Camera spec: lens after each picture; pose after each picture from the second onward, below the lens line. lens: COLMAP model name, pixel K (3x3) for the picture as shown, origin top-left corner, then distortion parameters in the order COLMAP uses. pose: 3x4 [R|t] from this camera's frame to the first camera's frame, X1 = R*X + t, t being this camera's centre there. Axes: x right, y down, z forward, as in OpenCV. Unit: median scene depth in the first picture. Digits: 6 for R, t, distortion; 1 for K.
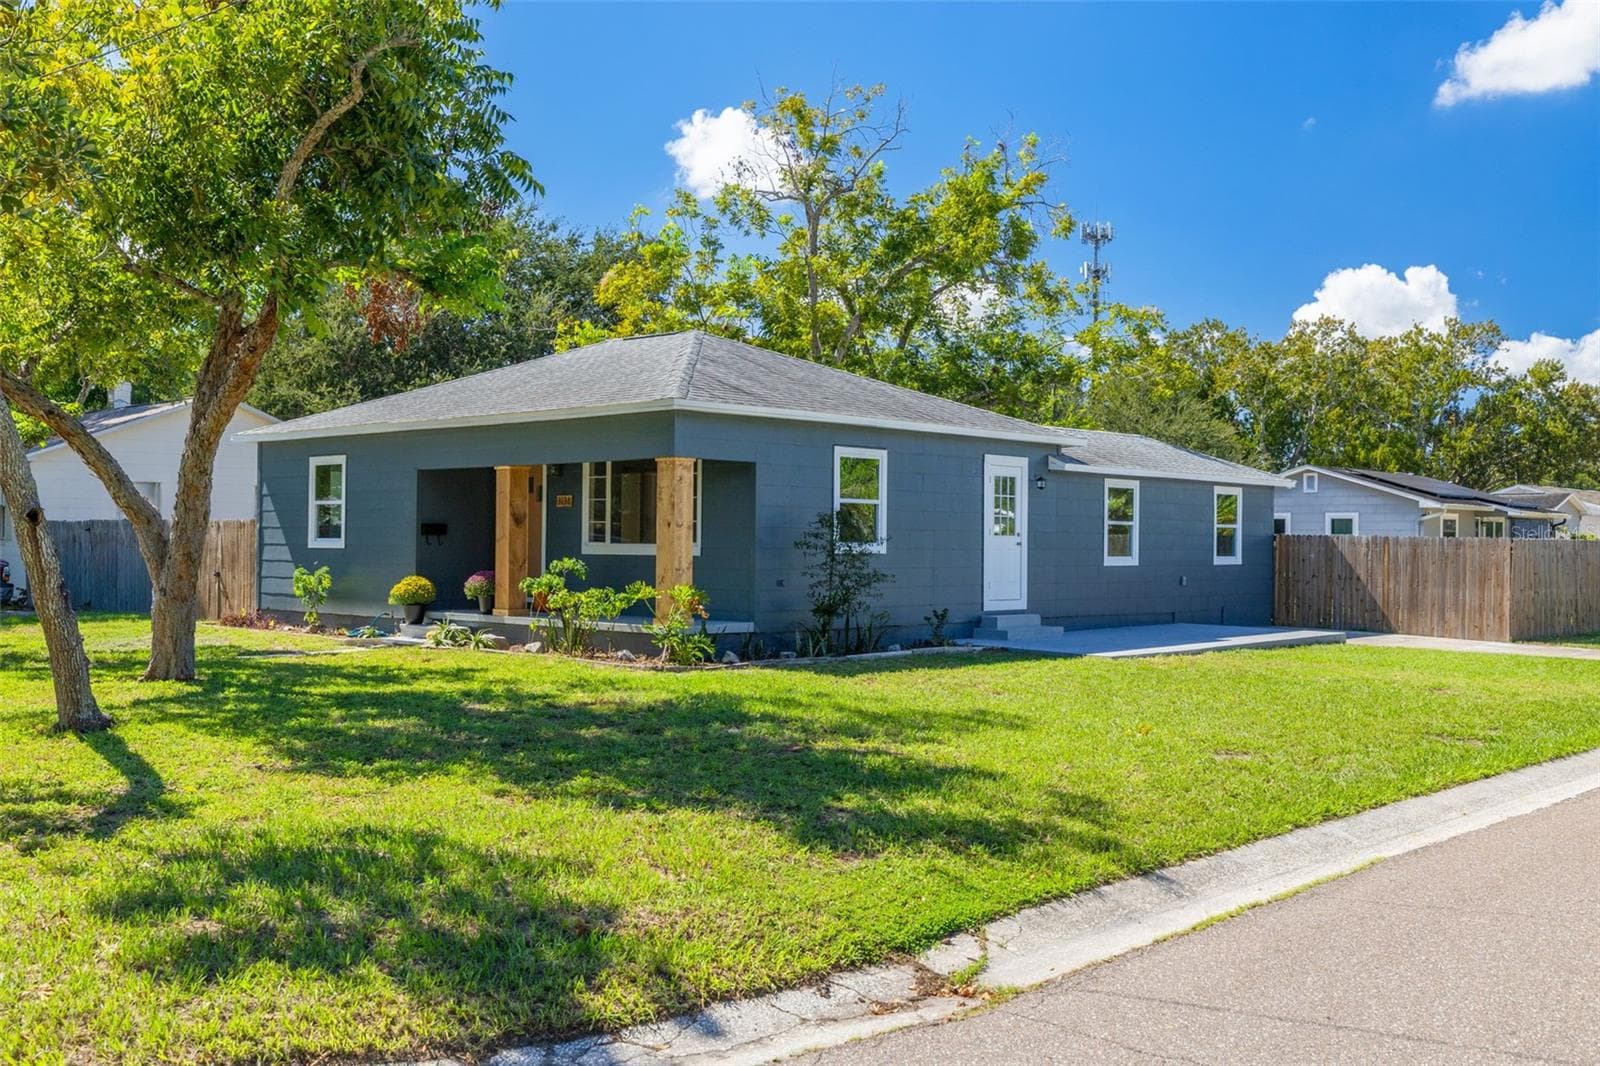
lens RADIAL K [[1530.9, 0, 826.1], [0, 1530.9, 530.5], [0, 0, 1]] dist [0.014013, 0.002651]
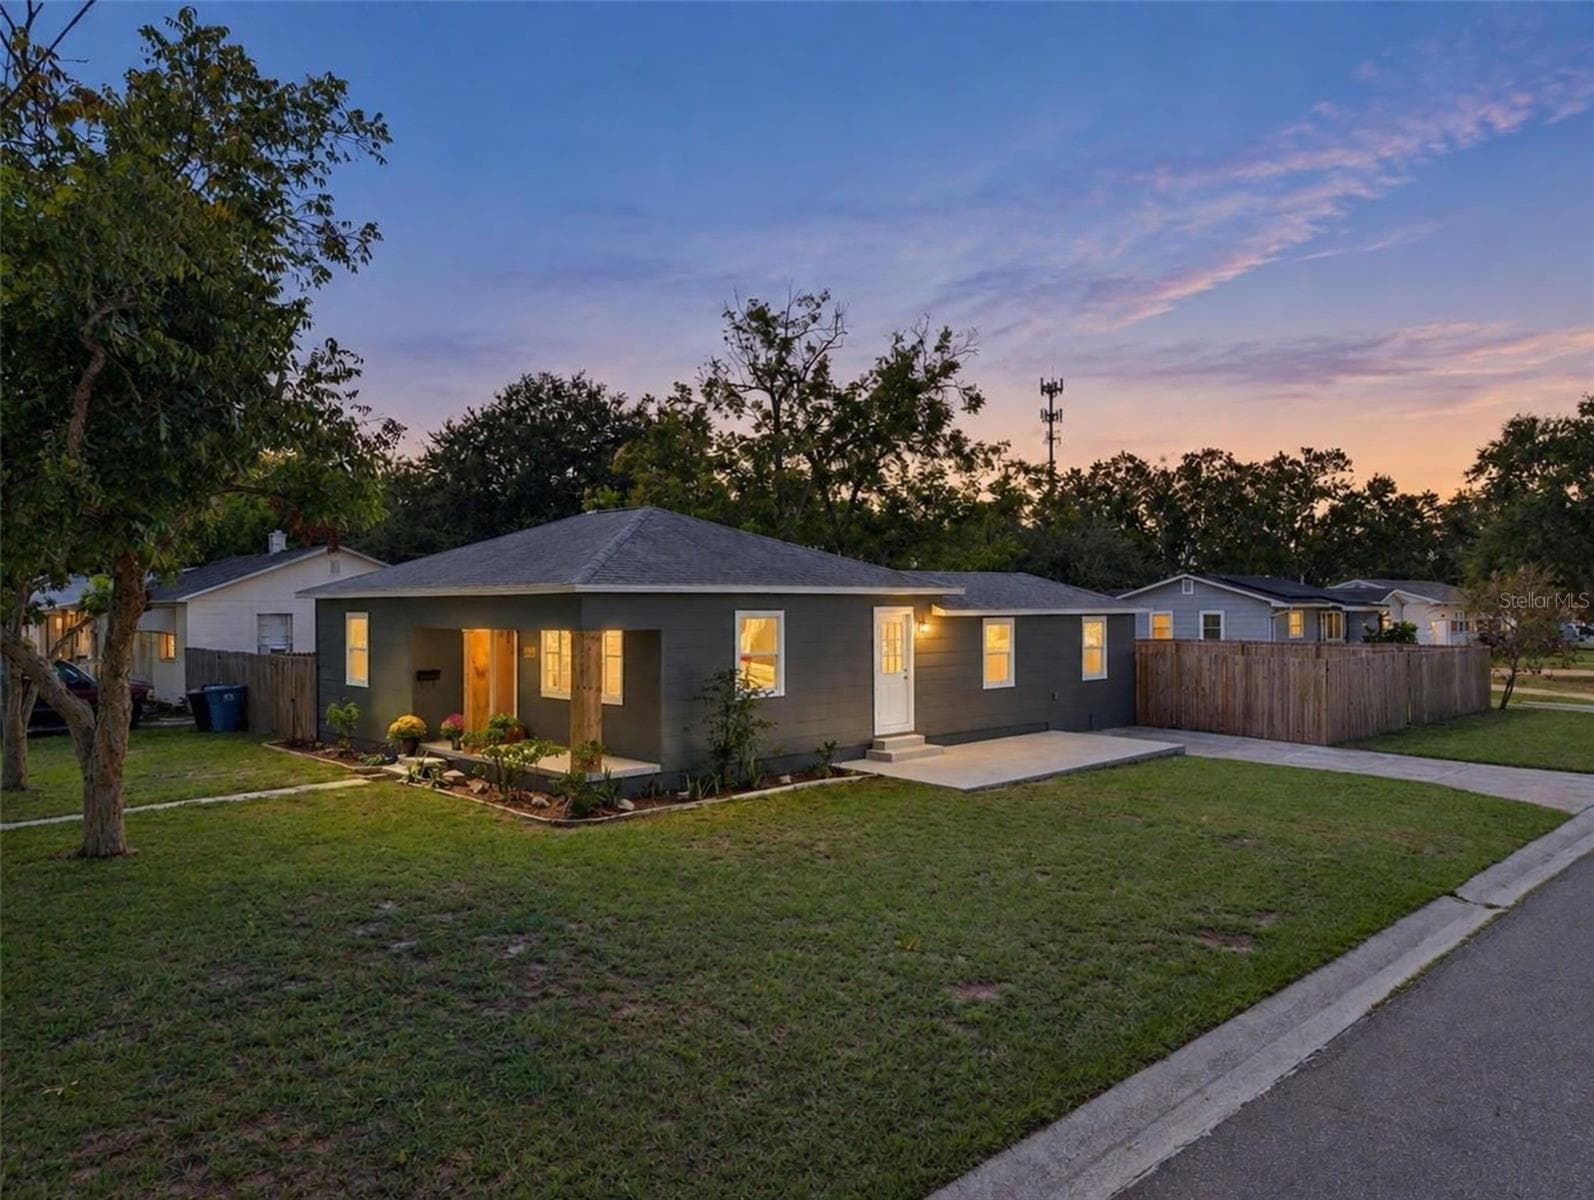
lens RADIAL K [[1082.0, 0, 797.0], [0, 1082.0, 600.0], [0, 0, 1]] dist [0.016861, -0.006645]
pose [[0.997954, -0.018919, -0.061067, 0.058642], [0.018708, 0.999817, -0.004025, -0.032160], [0.061132, 0.002874, 0.998126, 0.086558]]
